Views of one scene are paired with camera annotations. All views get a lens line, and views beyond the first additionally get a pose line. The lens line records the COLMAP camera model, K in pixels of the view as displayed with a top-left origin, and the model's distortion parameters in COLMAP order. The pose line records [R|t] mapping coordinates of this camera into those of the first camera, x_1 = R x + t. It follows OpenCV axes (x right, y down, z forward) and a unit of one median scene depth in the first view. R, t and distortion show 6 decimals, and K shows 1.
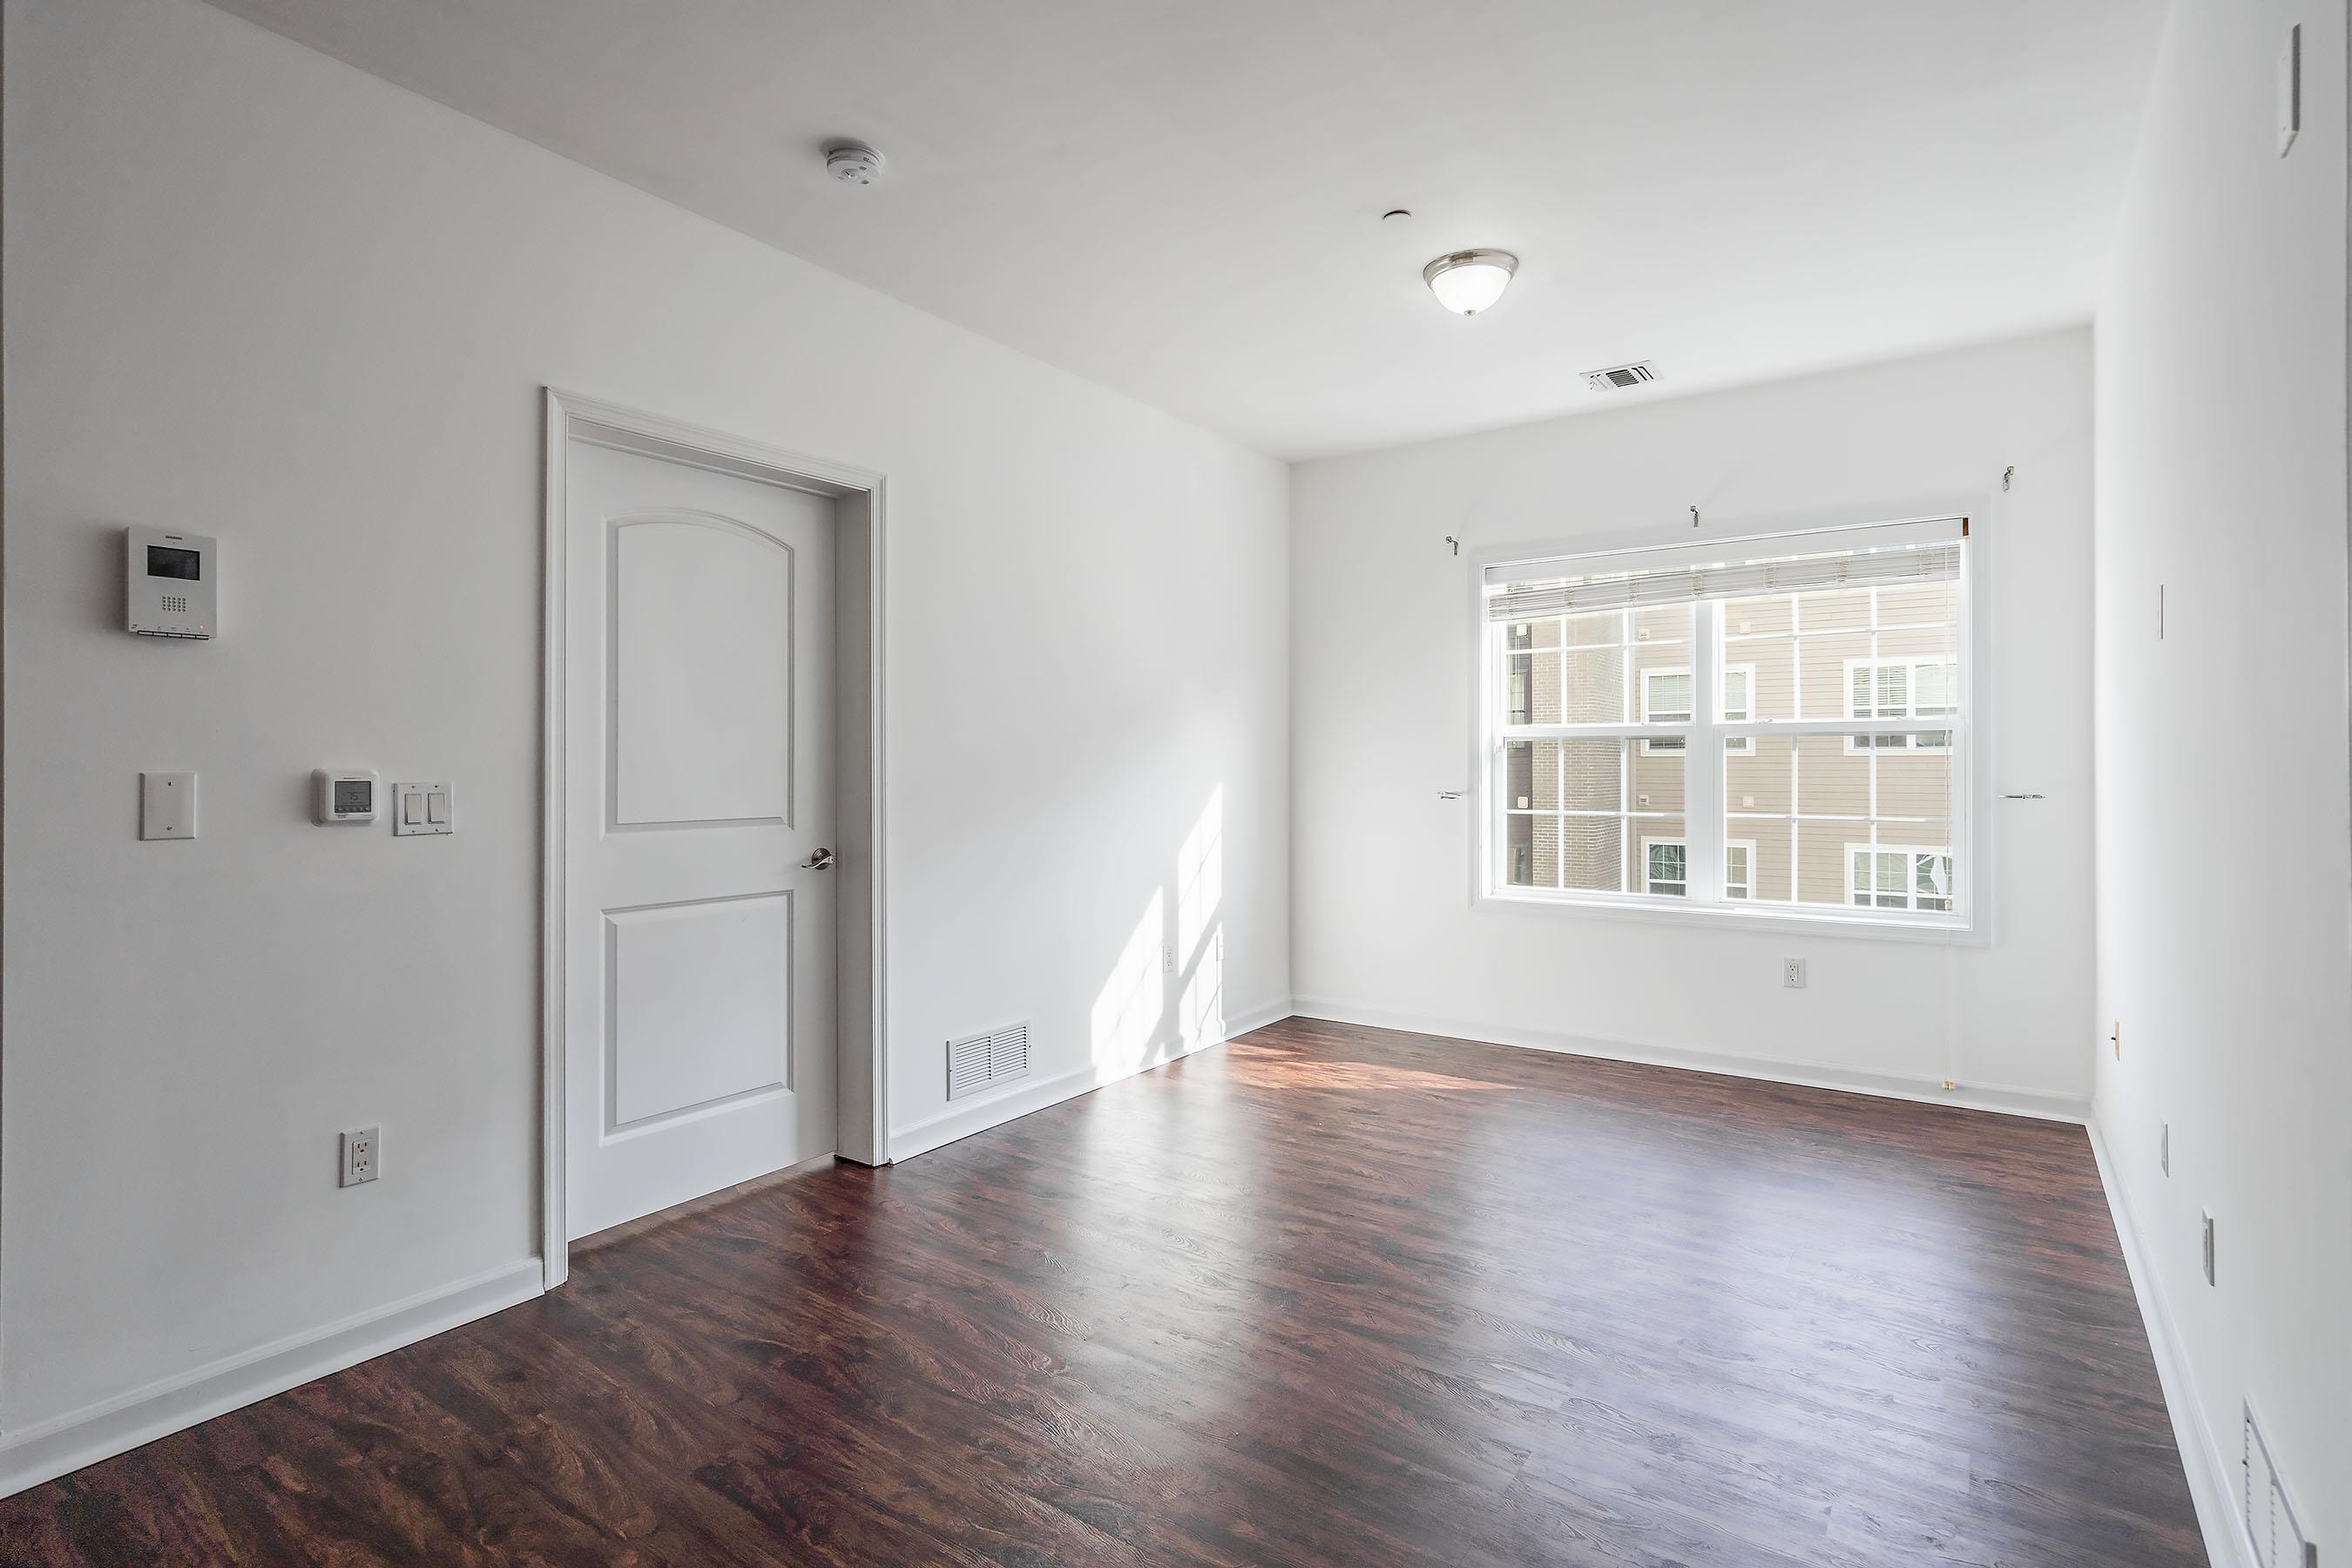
lens RADIAL K [[1145.7, 0, 1175.9], [0, 1145.7, 763.7], [0, 0, 1]] dist [-0.018981, 0.000874]
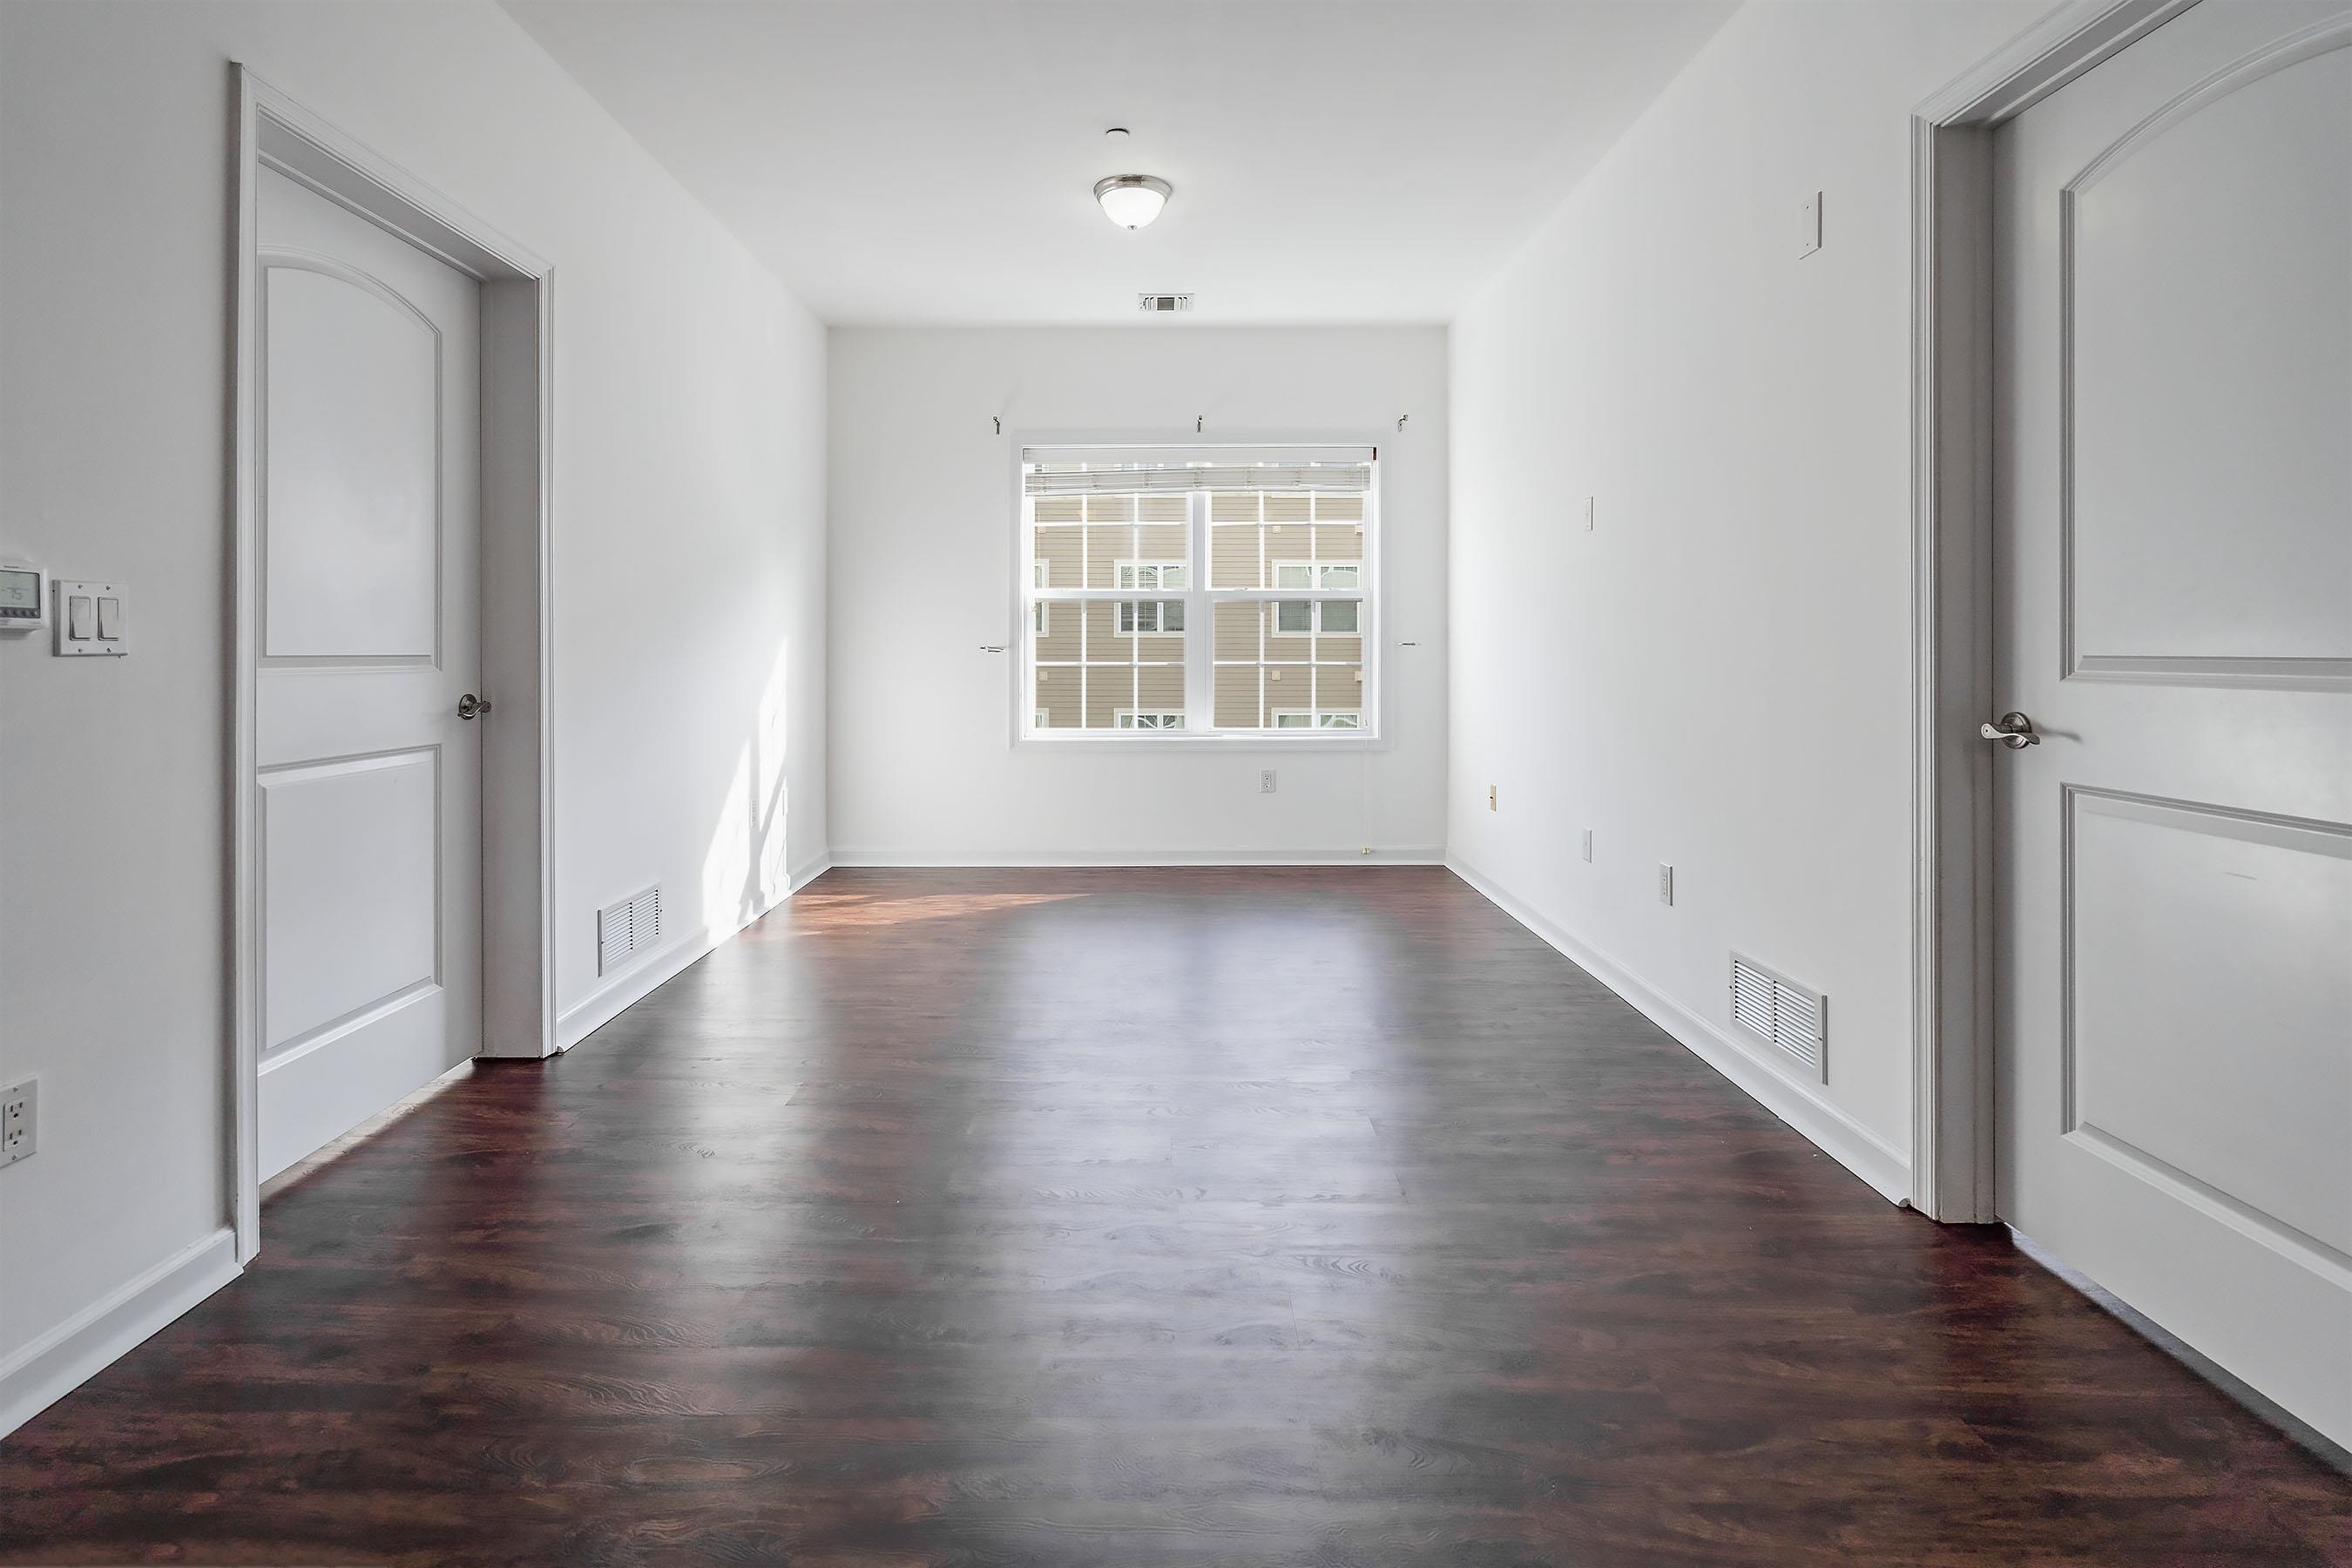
lens RADIAL K [[1093.2, 0, 1172.3], [0, 1093.2, 655.4], [0, 0, 1]] dist [-0.024164, -0.000811]
pose [[0.812014, -0.002163, 0.583634, -0.280383], [-0.001172, 0.999985, 0.005338, 0.032345], [-0.583637, -0.005019, 0.811999, 0.041715]]
